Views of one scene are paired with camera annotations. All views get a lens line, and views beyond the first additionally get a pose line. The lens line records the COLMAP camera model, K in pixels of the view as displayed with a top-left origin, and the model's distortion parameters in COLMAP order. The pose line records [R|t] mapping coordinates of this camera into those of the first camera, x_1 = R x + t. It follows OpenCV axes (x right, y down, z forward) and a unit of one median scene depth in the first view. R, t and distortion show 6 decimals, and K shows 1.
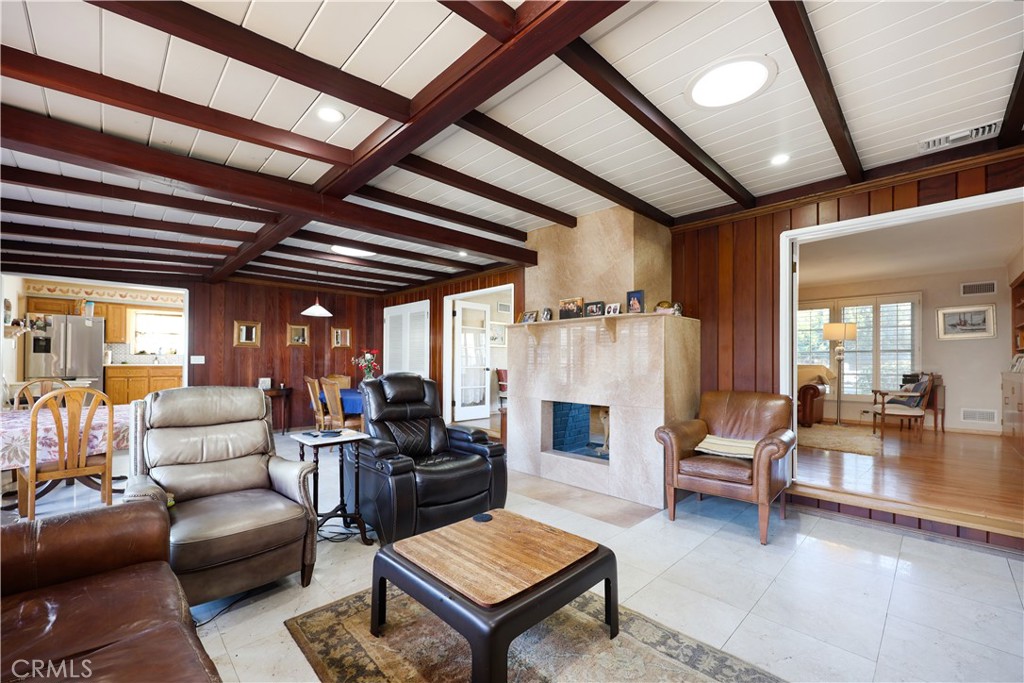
lens RADIAL K [[410.8, 0, 513.6], [0, 410.8, 356.3], [0, 0, 1]] dist [0.000099, 0.000053]
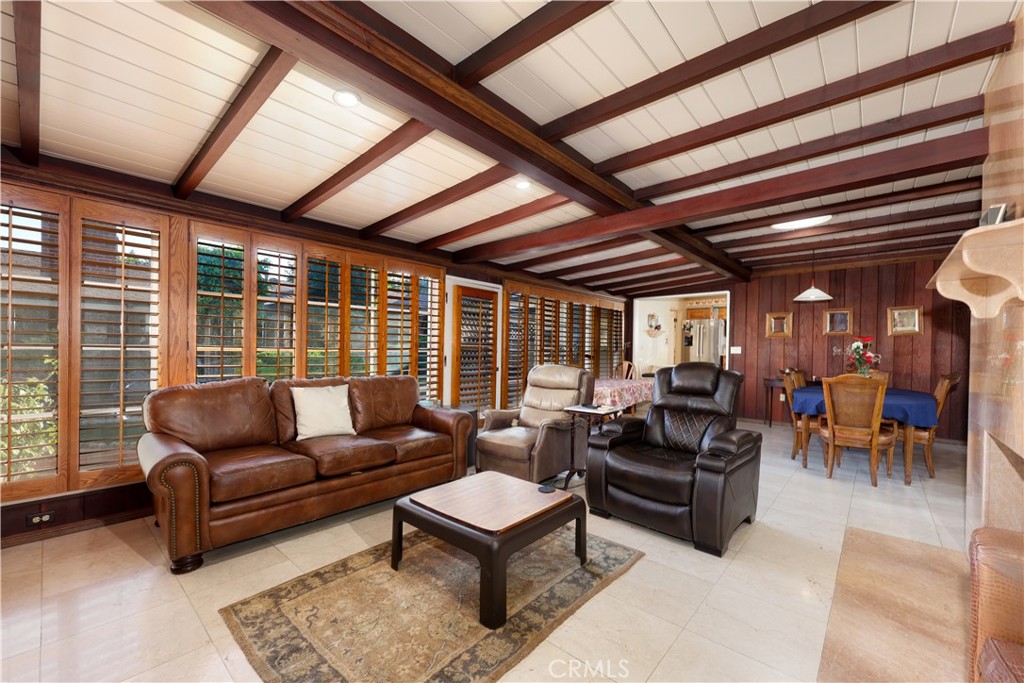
lens RADIAL K [[424.9, 0, 512.0], [0, 424.9, 341.5], [0, 0, 1]] dist [-0.001009, -0.000224]
pose [[0.073427, -0.023311, -0.997028, 0.326794], [0.003580, 0.999727, -0.023110, 0.007616], [0.997294, -0.001873, 0.073491, 0.254648]]
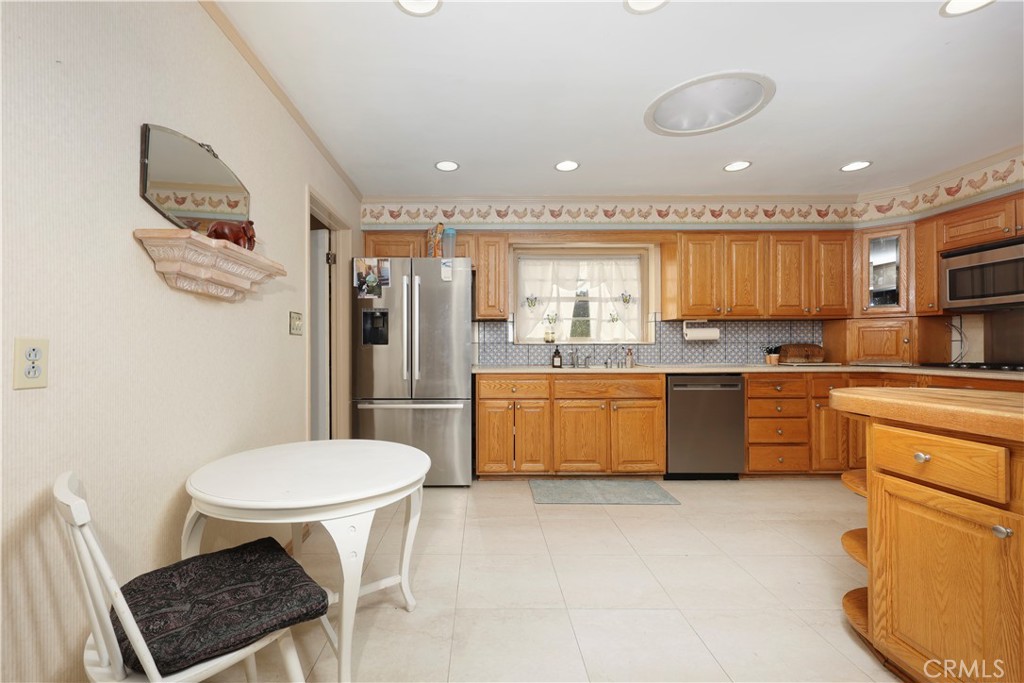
lens RADIAL K [[424.9, 0, 512.0], [0, 424.9, 341.5], [0, 0, 1]] dist [-0.001009, -0.000224]
pose [[0.763101, -0.010493, -0.646194, -0.731761], [0.012852, 0.999917, -0.001060, -0.009487], [0.646152, -0.007496, 0.763172, 0.740875]]
